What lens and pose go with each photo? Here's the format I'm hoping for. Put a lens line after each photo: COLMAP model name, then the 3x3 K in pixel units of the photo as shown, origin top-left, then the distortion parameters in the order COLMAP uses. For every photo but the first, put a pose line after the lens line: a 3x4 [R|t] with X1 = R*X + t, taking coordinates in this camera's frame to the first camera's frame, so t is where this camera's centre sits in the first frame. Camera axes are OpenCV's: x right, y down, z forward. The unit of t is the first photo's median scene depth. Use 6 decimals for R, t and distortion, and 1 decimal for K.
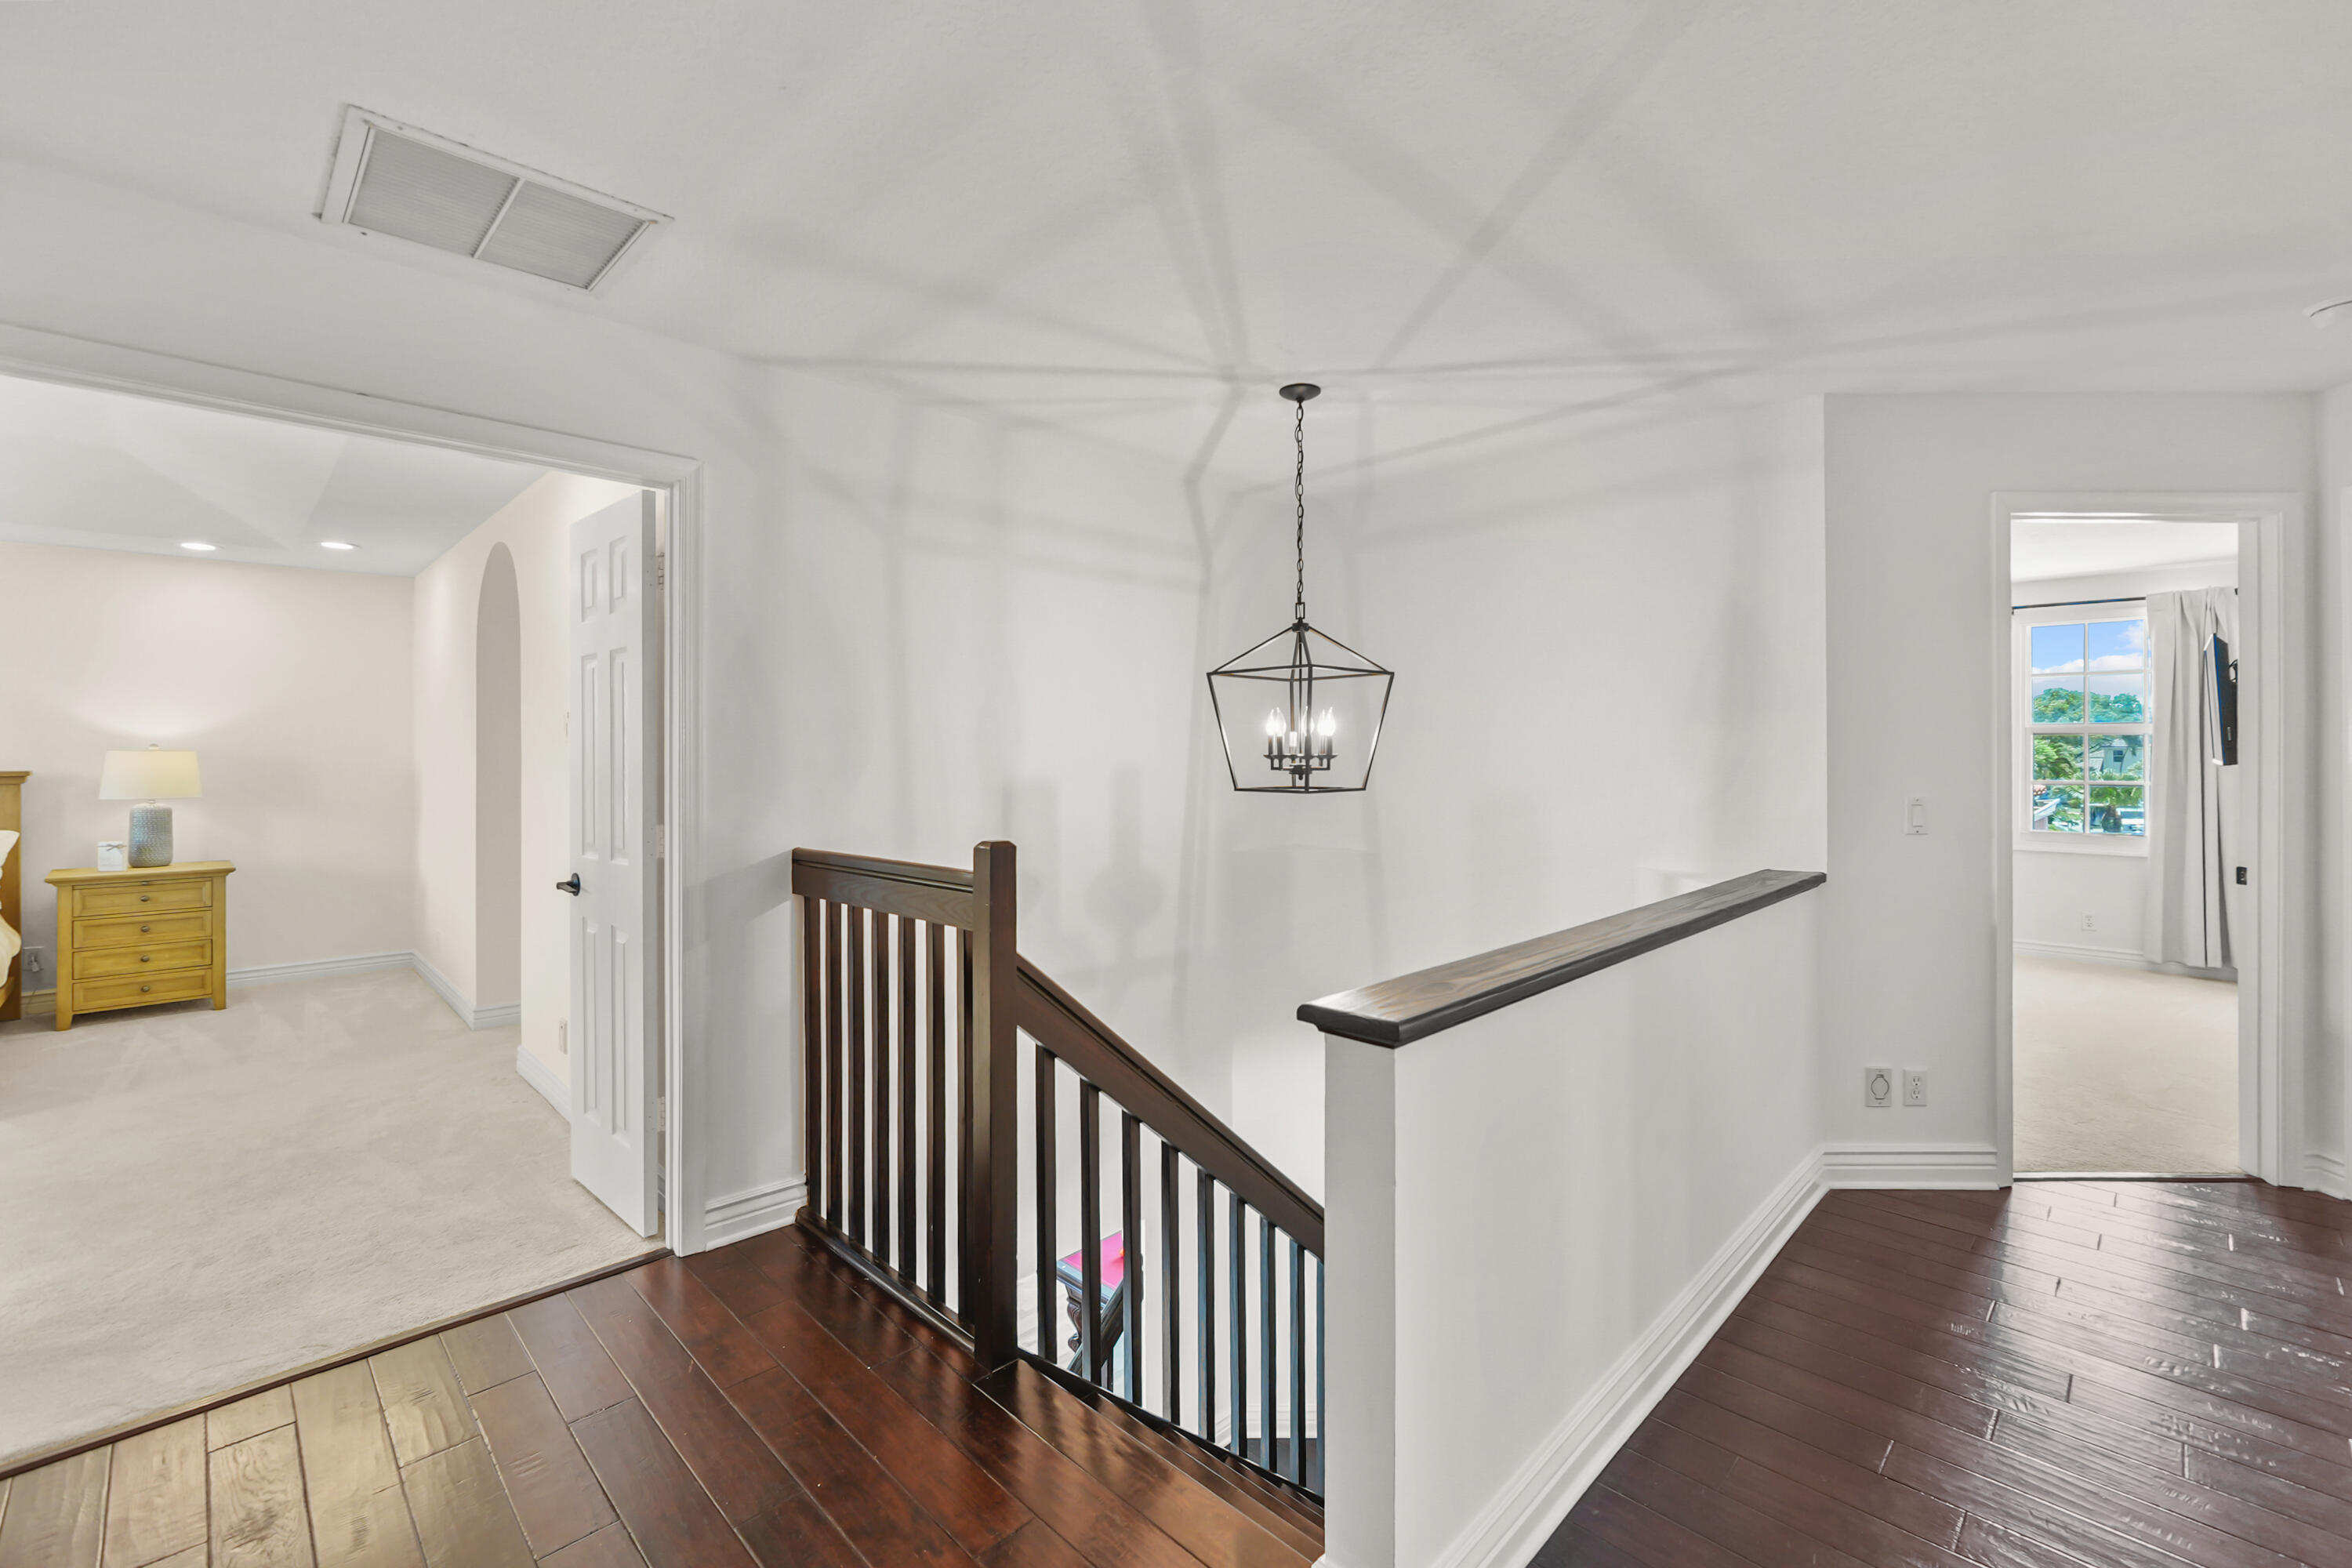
lens RADIAL K [[988.6, 0, 1171.9], [0, 988.6, 771.1], [0, 0, 1]] dist [-0.002212, -0.000039]
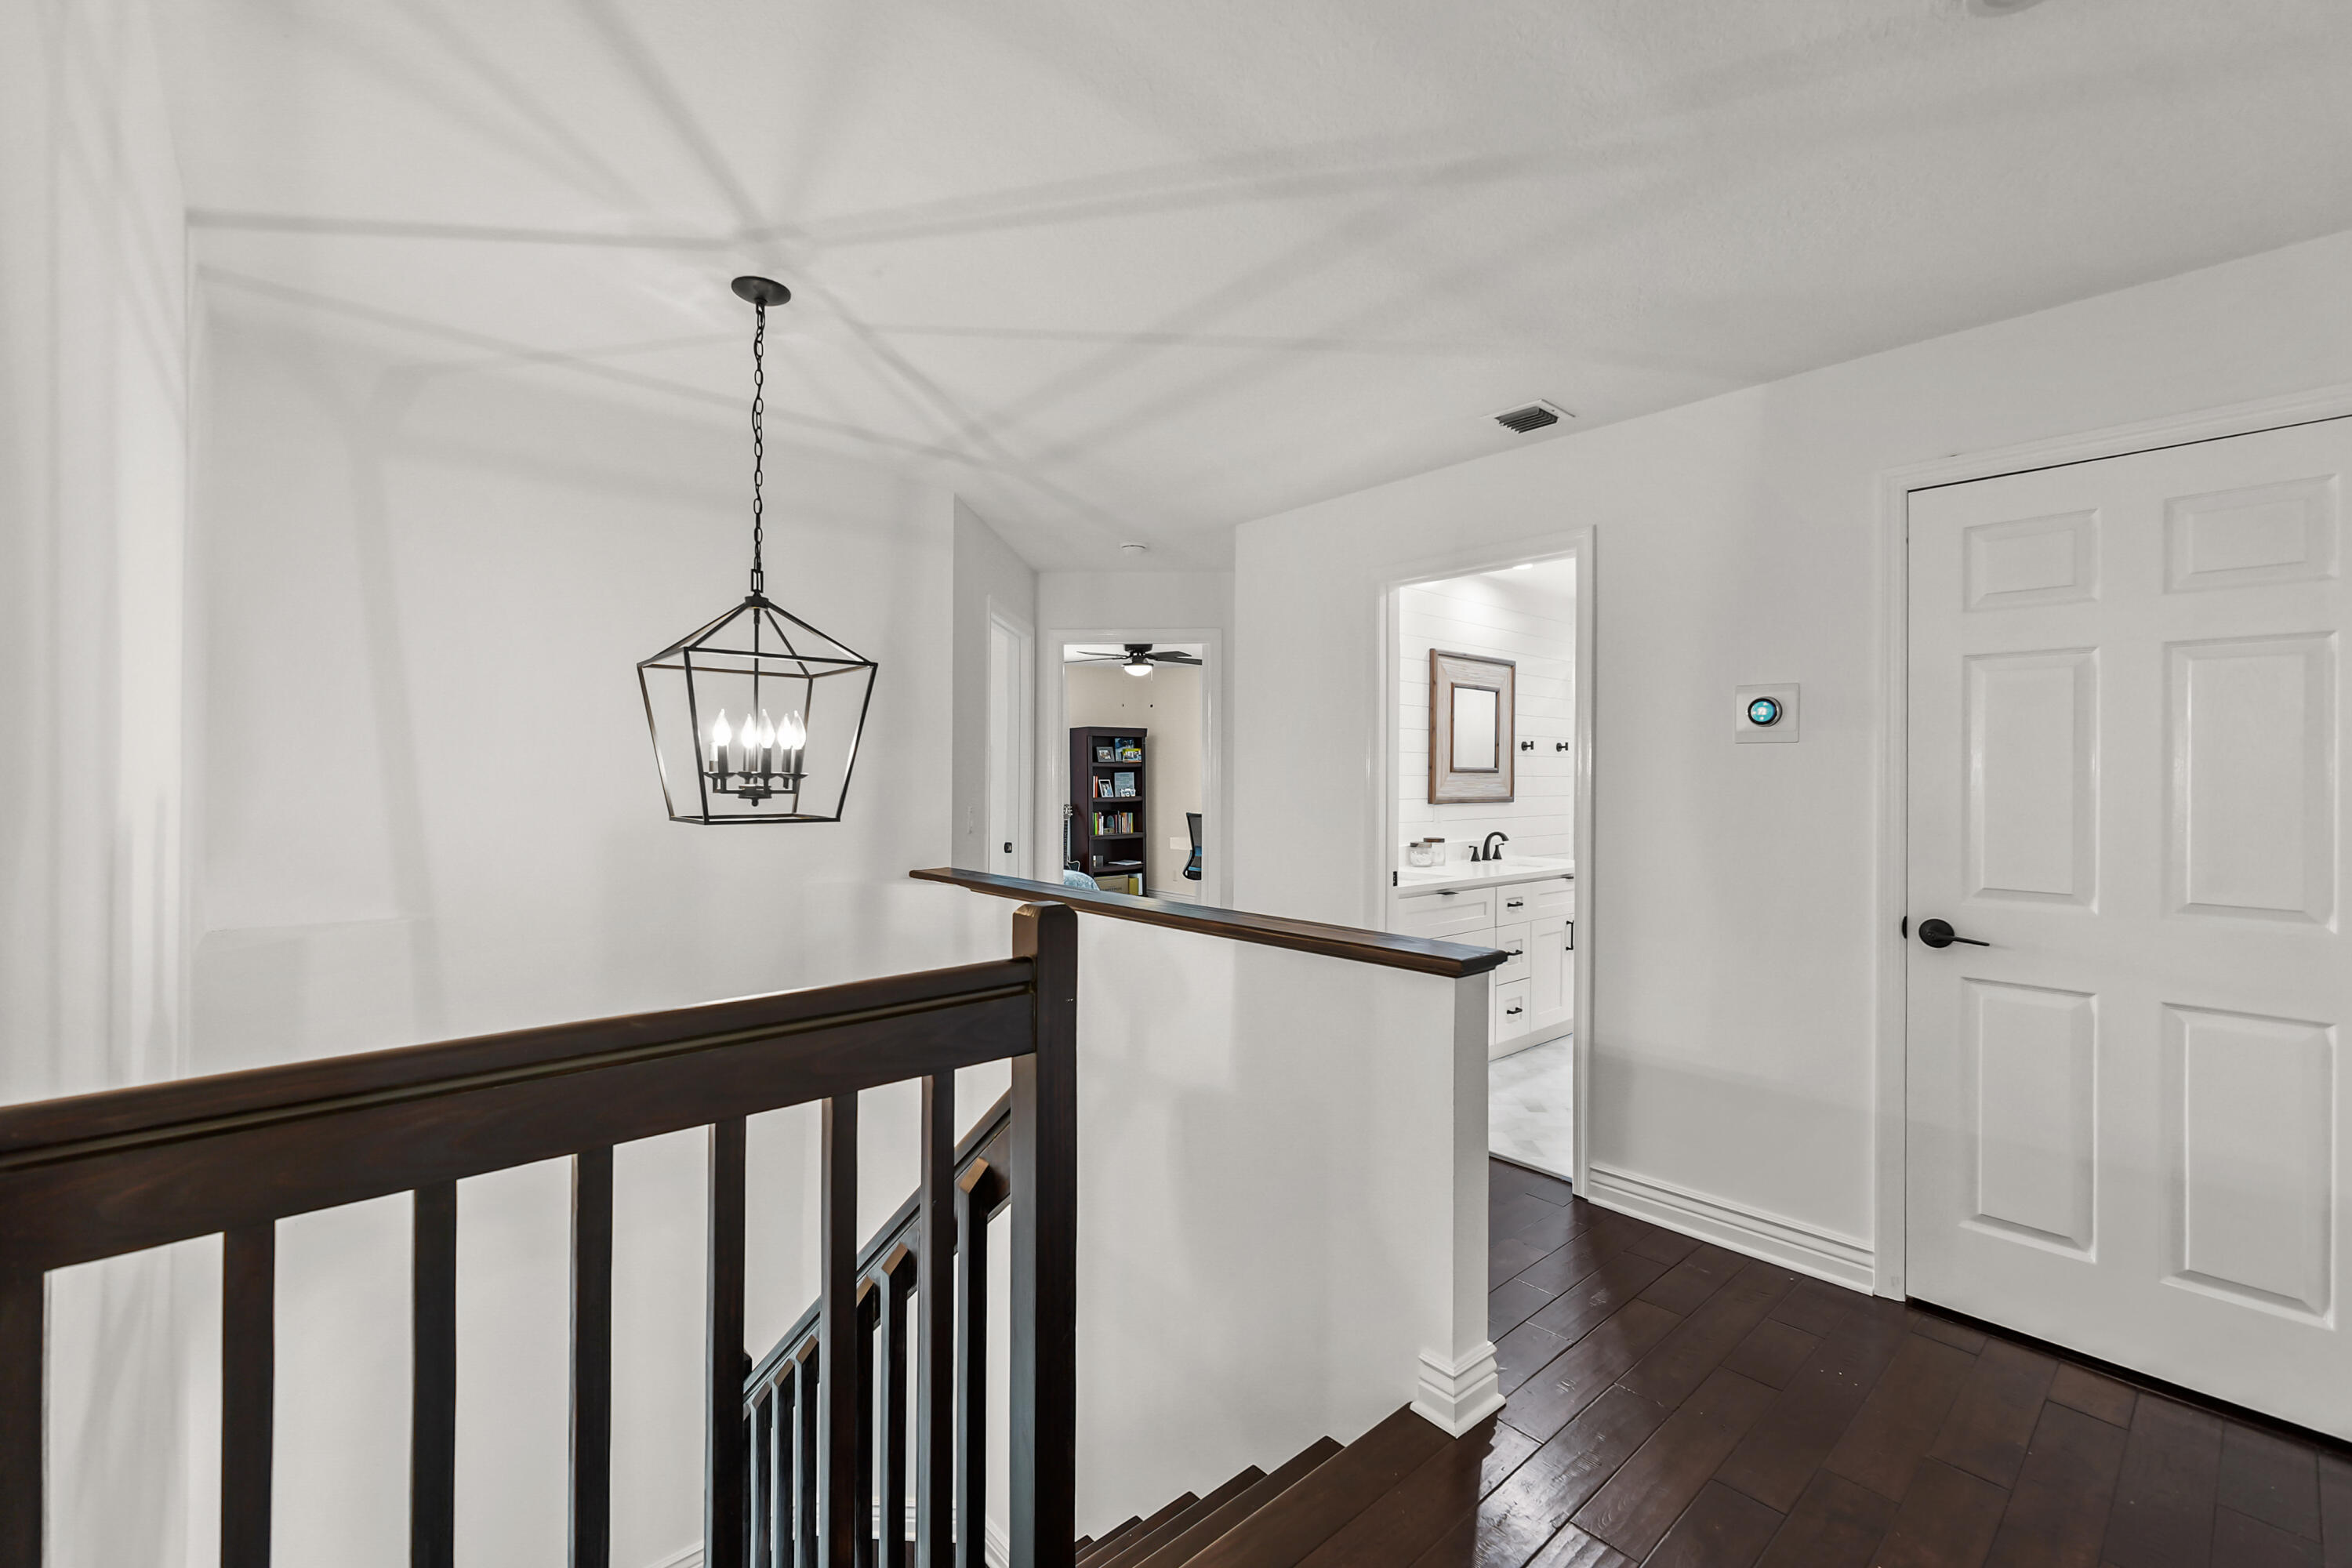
lens RADIAL K [[988.6, 0, 1162.9], [0, 988.6, 776.8], [0, 0, 1]] dist [-0.002212, -0.000039]
pose [[0.068417, 0.002498, 0.997654, -0.601657], [0.003884, 0.999989, -0.002770, -0.009764], [-0.997649, 0.004065, 0.068406, 0.645718]]
